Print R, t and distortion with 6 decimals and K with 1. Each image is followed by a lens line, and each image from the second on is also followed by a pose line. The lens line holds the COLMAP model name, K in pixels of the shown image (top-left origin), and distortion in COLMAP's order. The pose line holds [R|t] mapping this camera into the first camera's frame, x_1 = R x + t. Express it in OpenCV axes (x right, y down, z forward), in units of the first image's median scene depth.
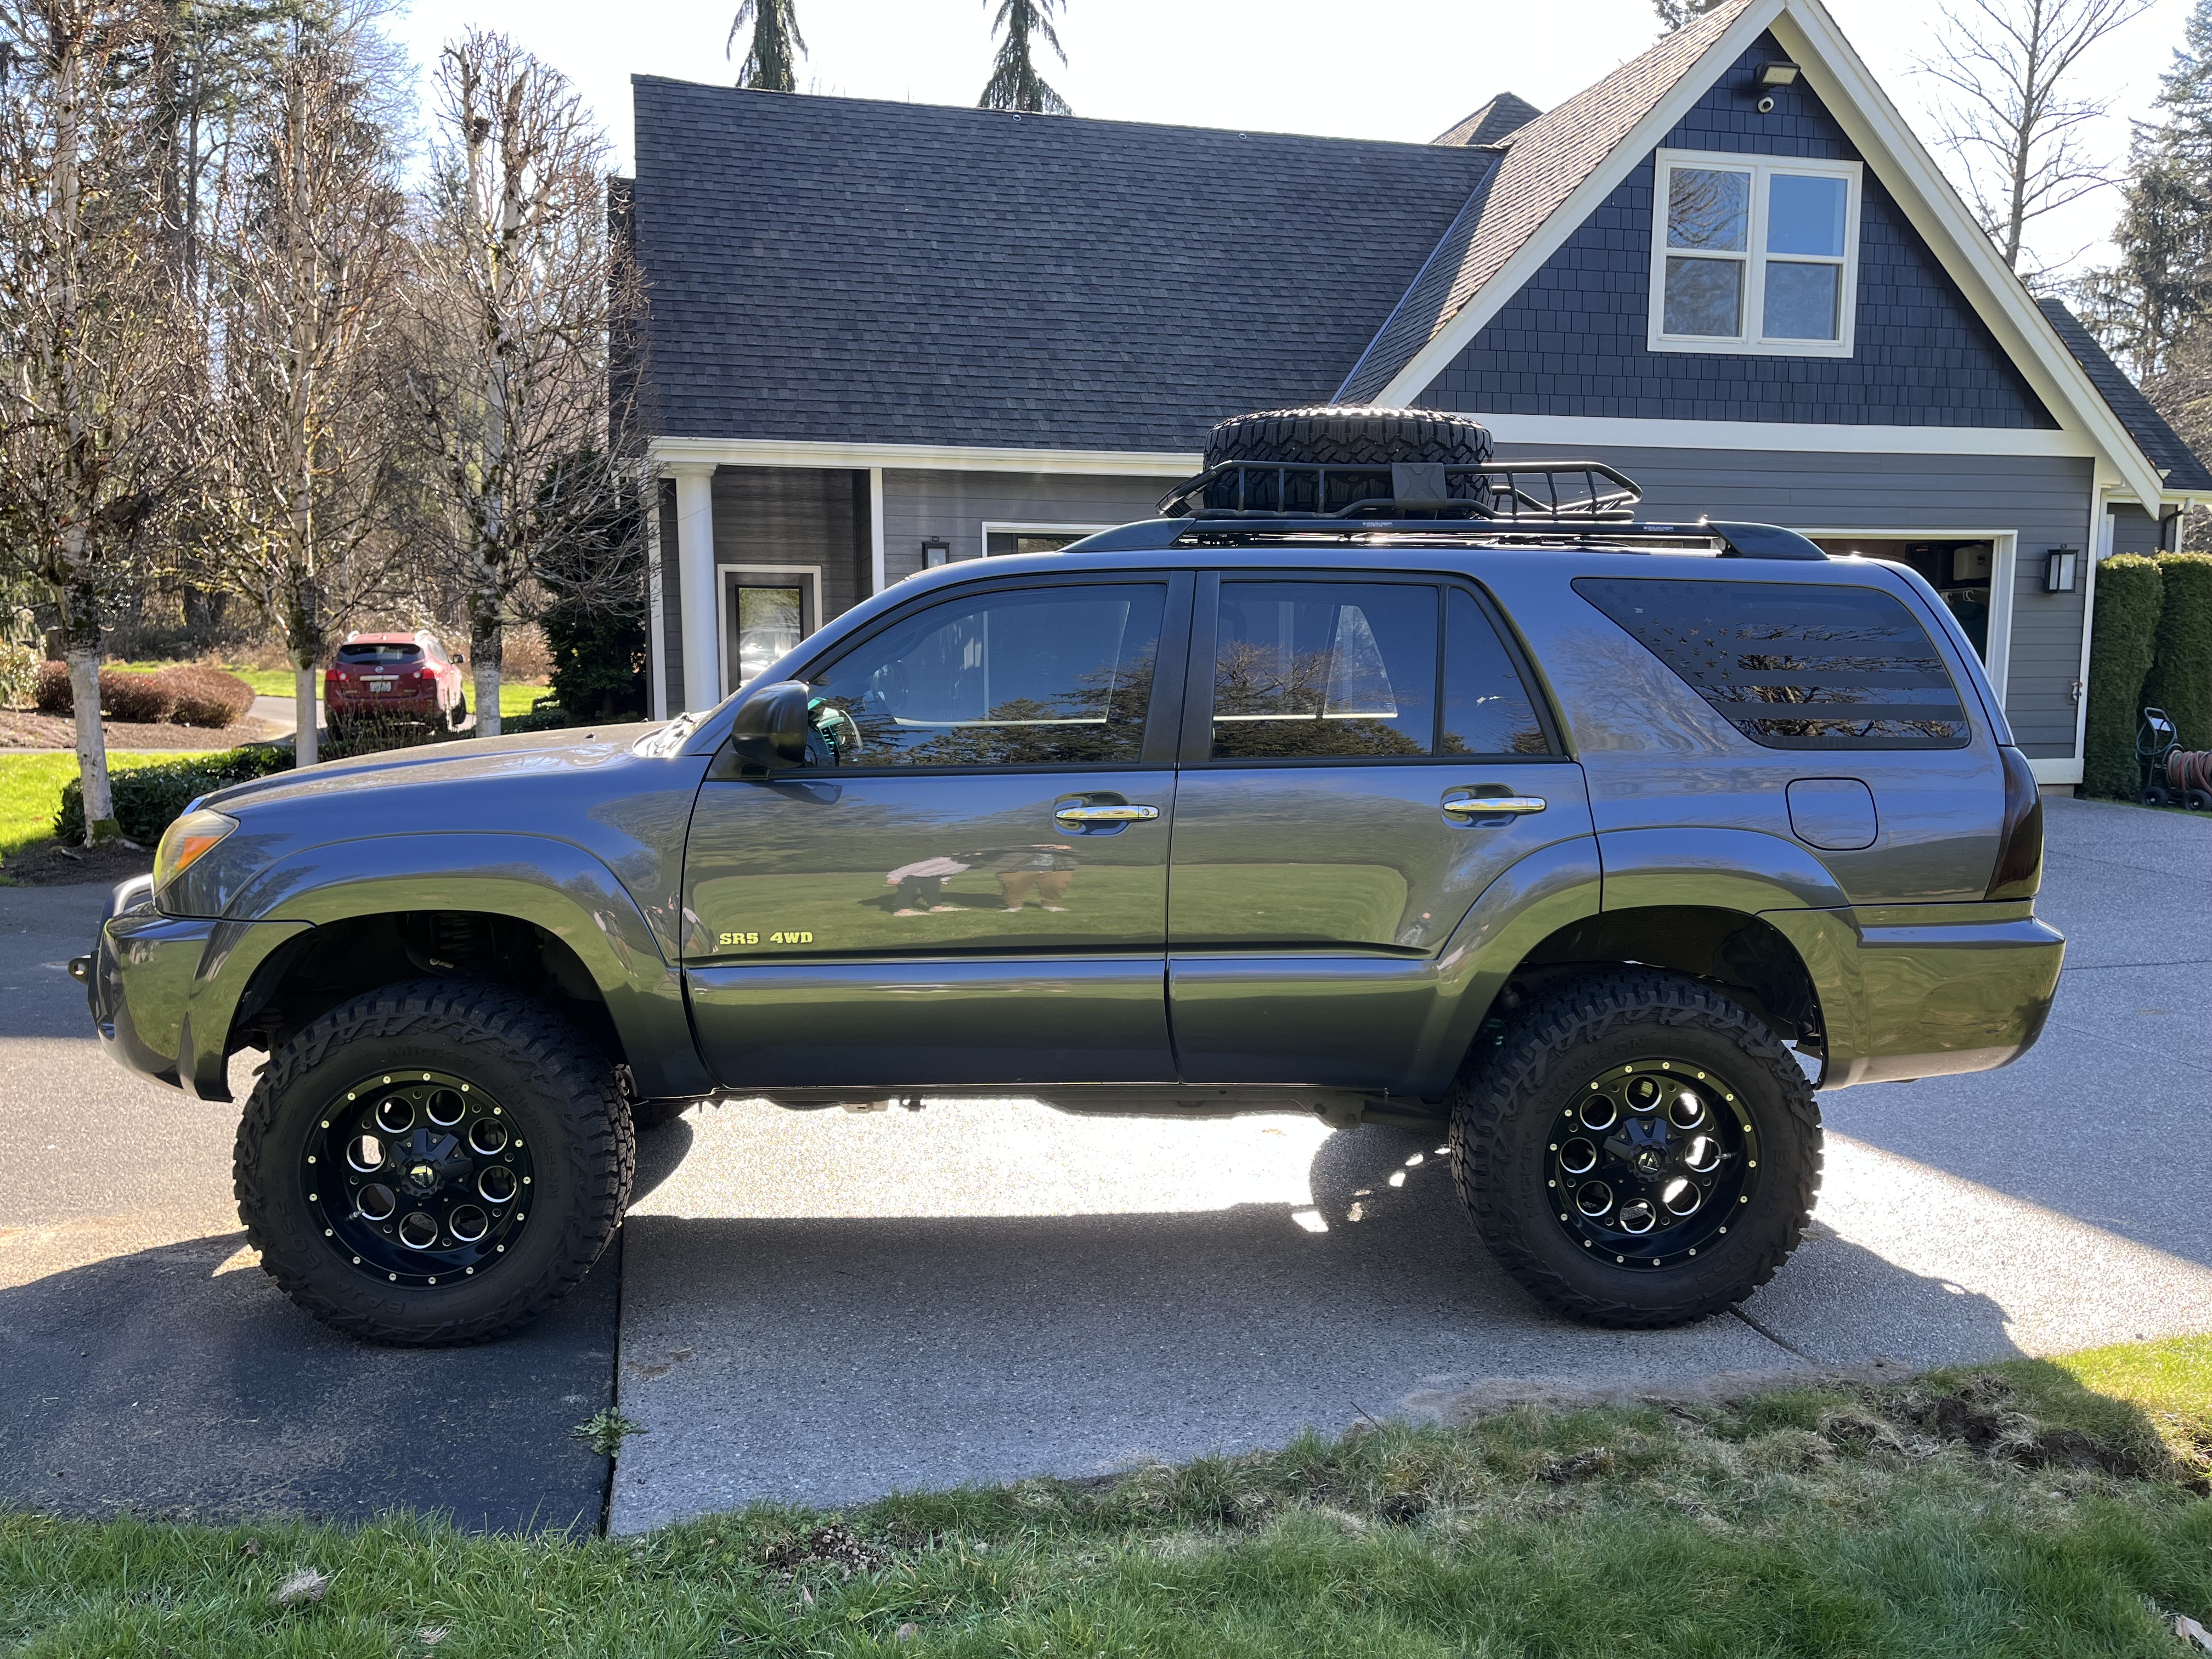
lens RADIAL K [[1706.9, 0, 1104.3], [0, 1706.9, 795.8], [0, 0, 1]] dist [0.018098, -0.001981]
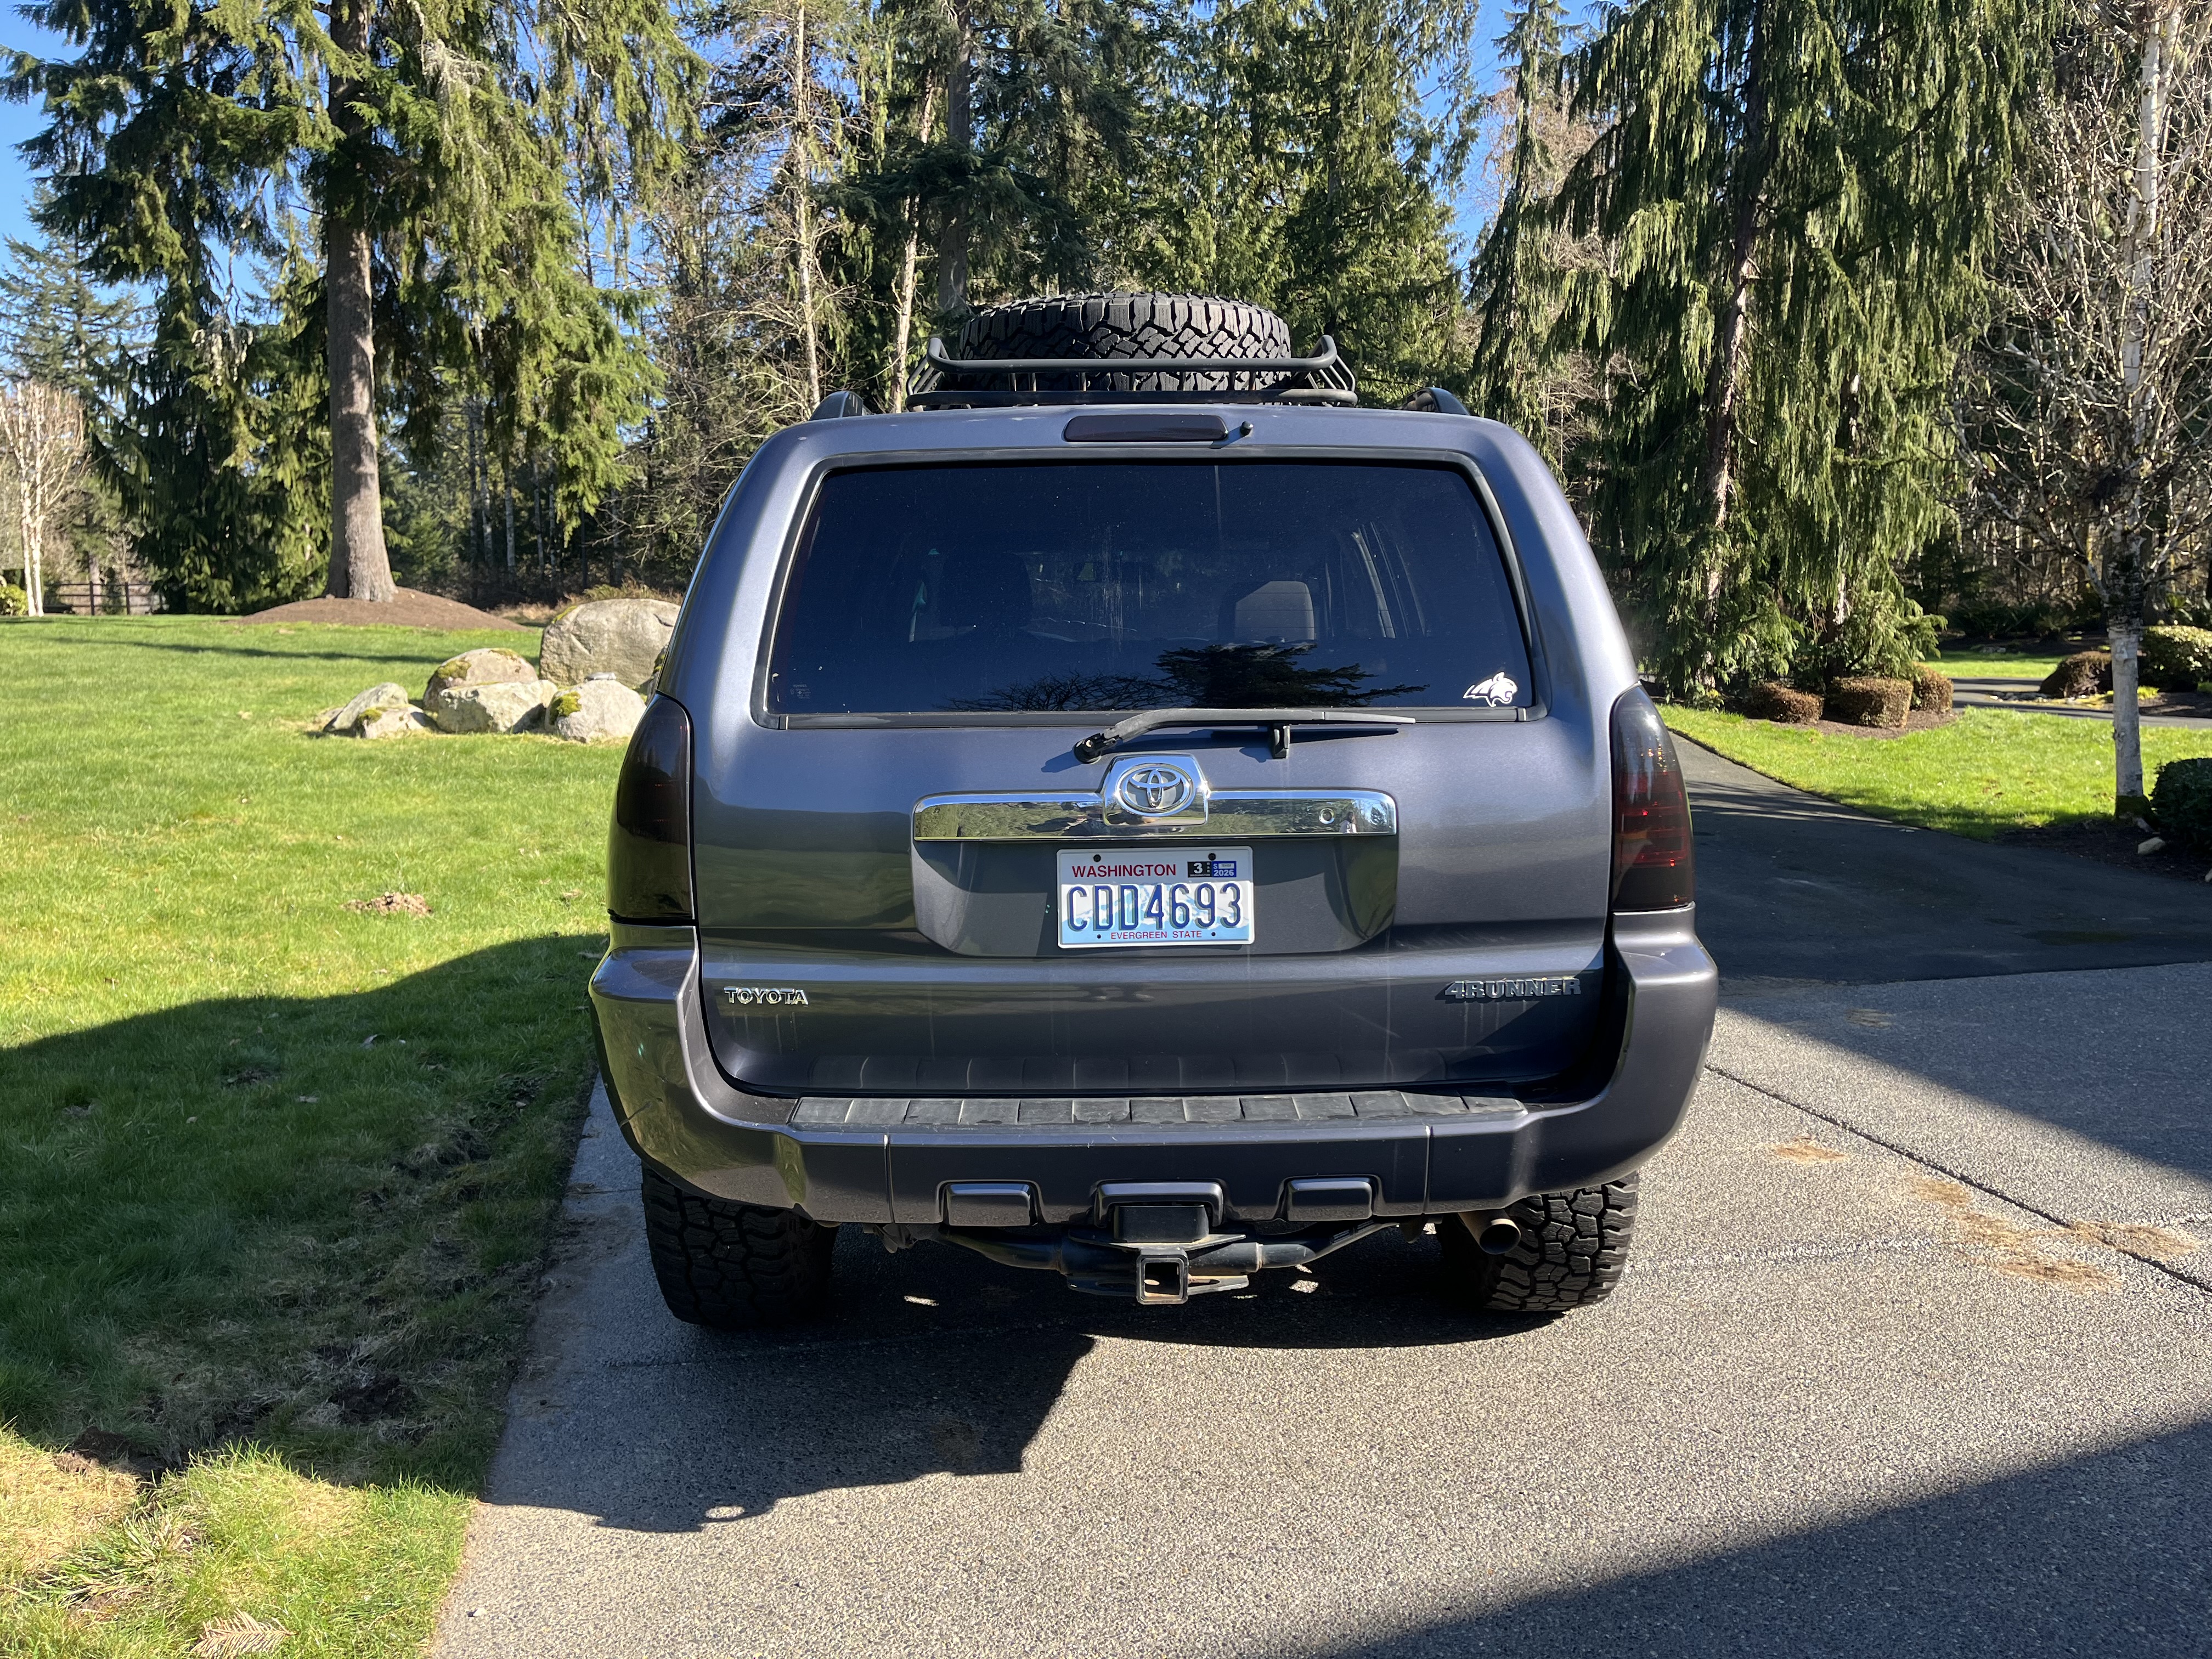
lens RADIAL K [[1674.7, 0, 1106.0], [0, 1674.7, 829.5], [0, 0, 1]] dist [0.021651, -0.008019]
pose [[-0.041339, 0.111025, -0.992957, 0.328731], [-0.090130, 0.989341, 0.114373, -0.020670], [0.995072, 0.094223, -0.030892, 0.335968]]
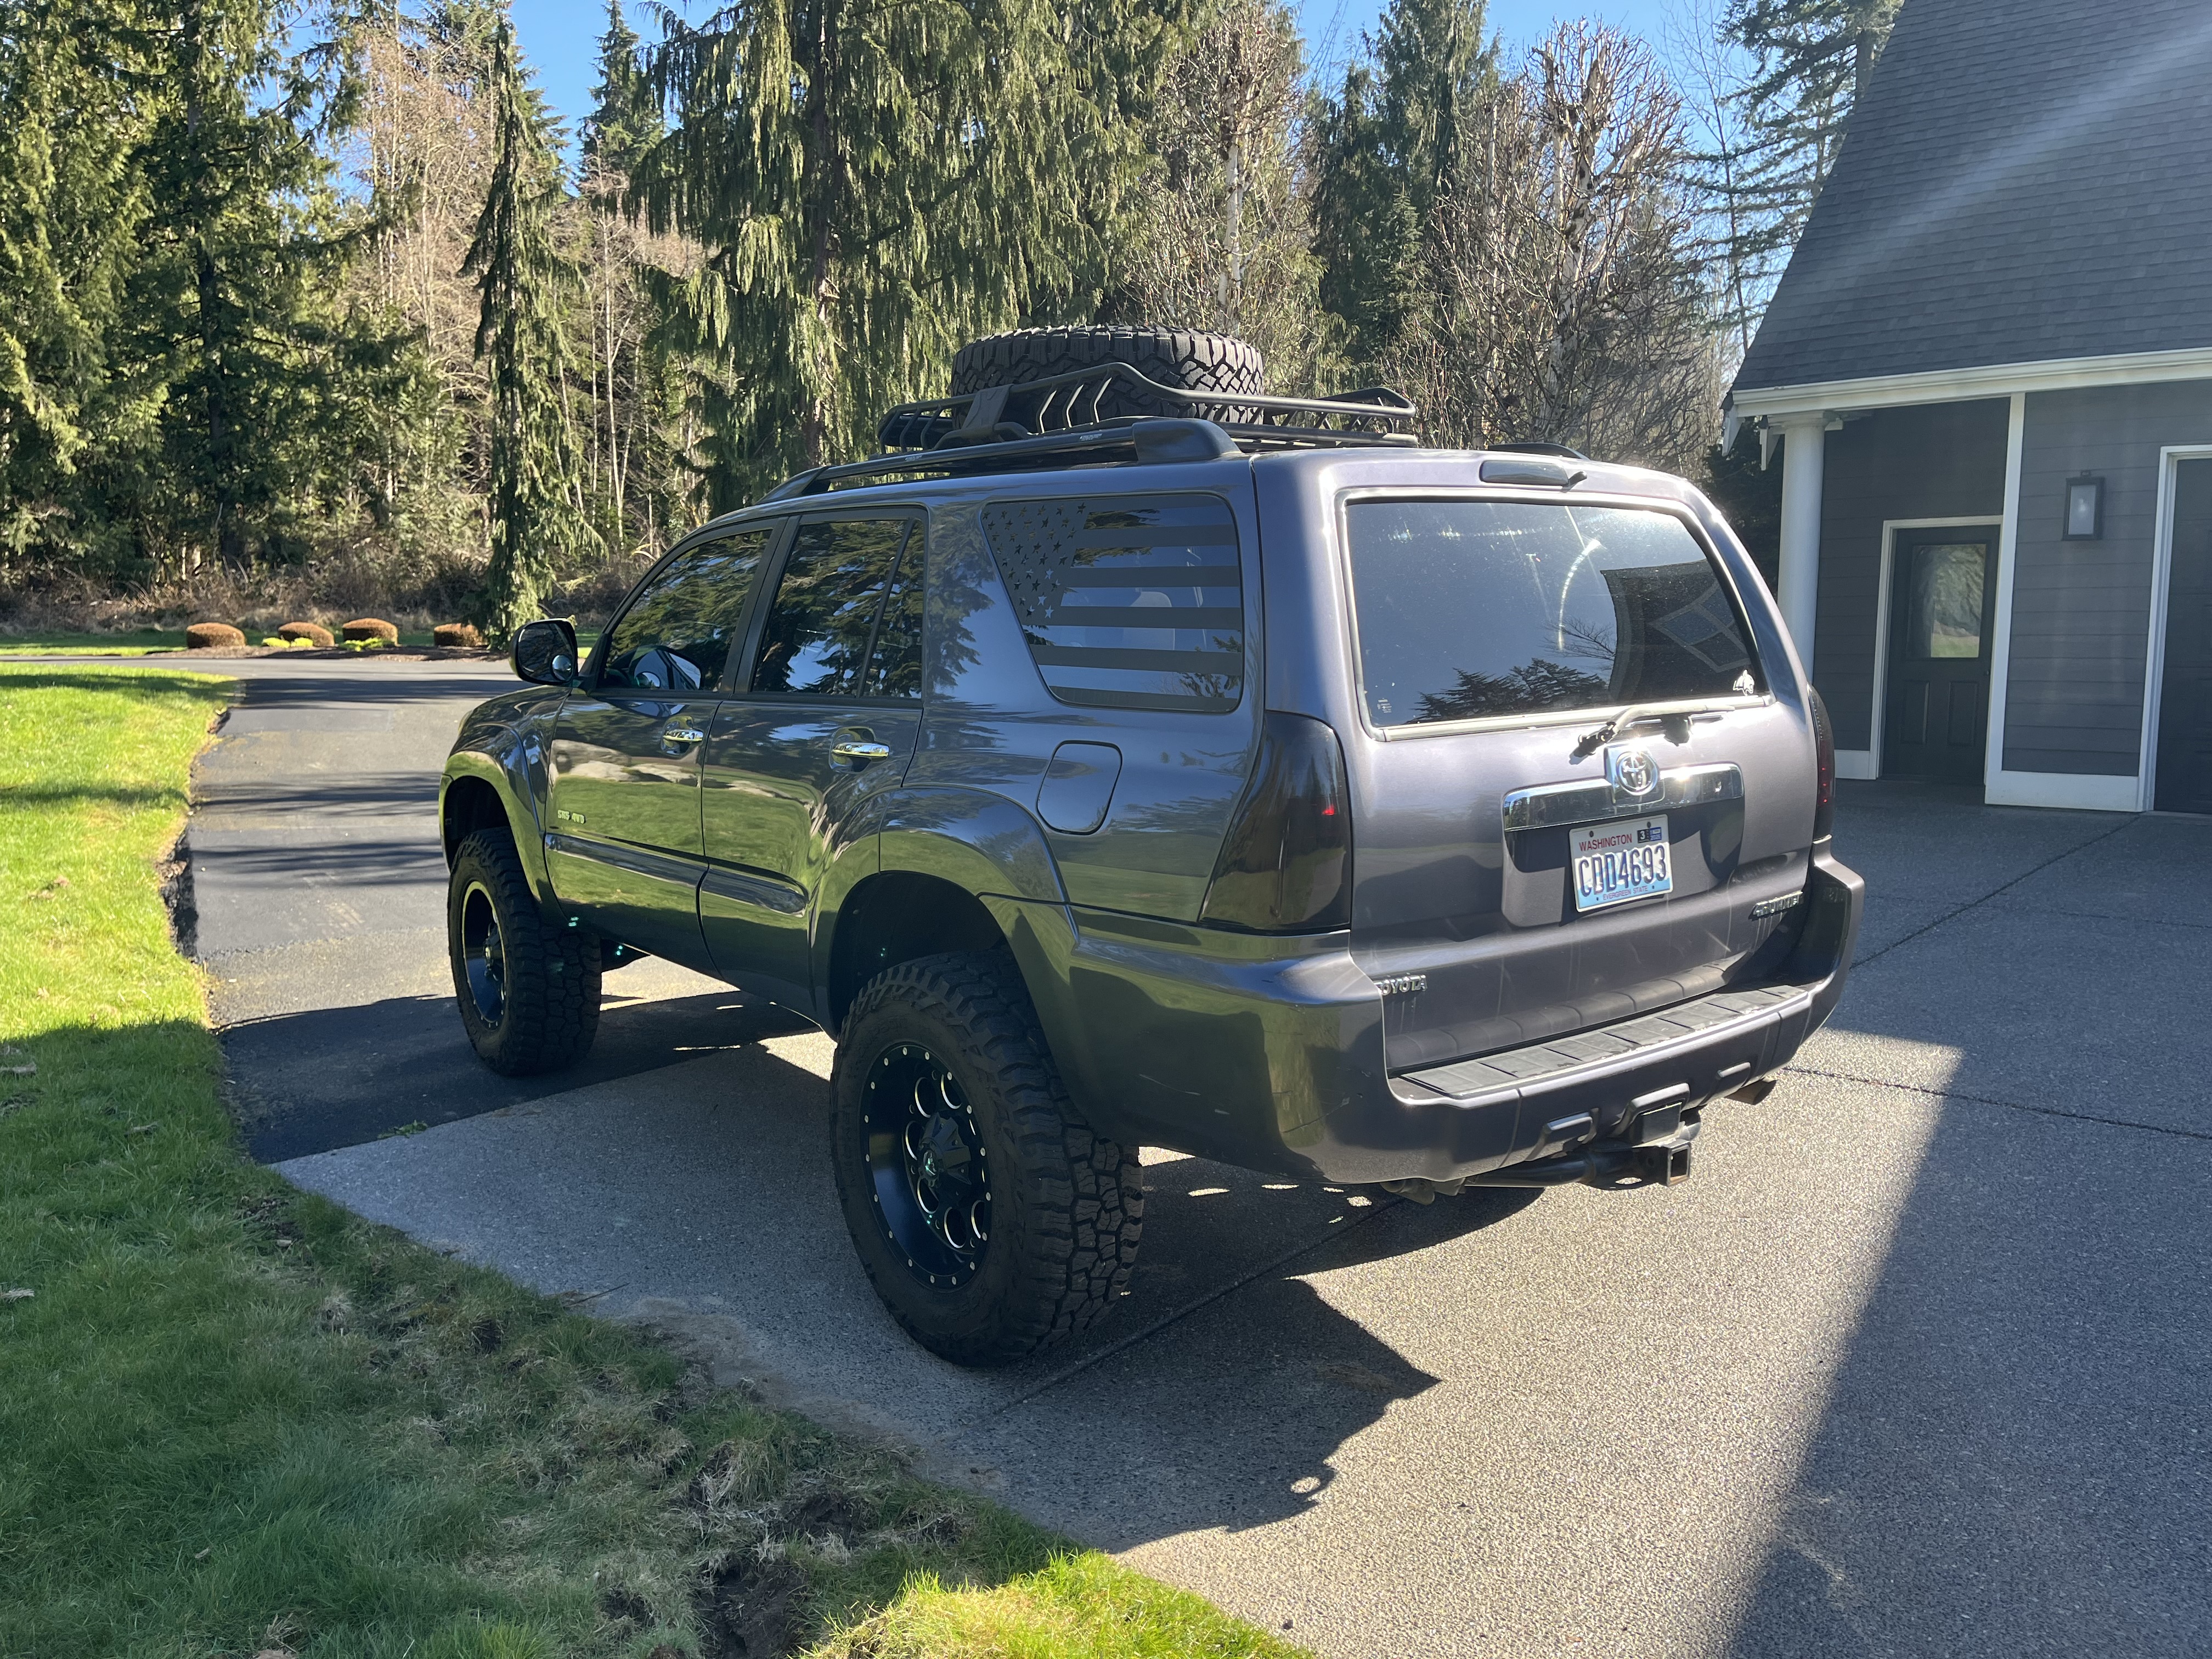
lens RADIAL K [[1668.3, 0, 1113.6], [0, 1668.3, 834.2], [0, 0, 1]] dist [0.065584, -0.091378]
pose [[0.568647, 0.095994, -0.816961, 0.292604], [-0.062718, 0.995336, 0.073299, -0.008997], [0.820187, 0.009557, 0.572016, 0.155025]]
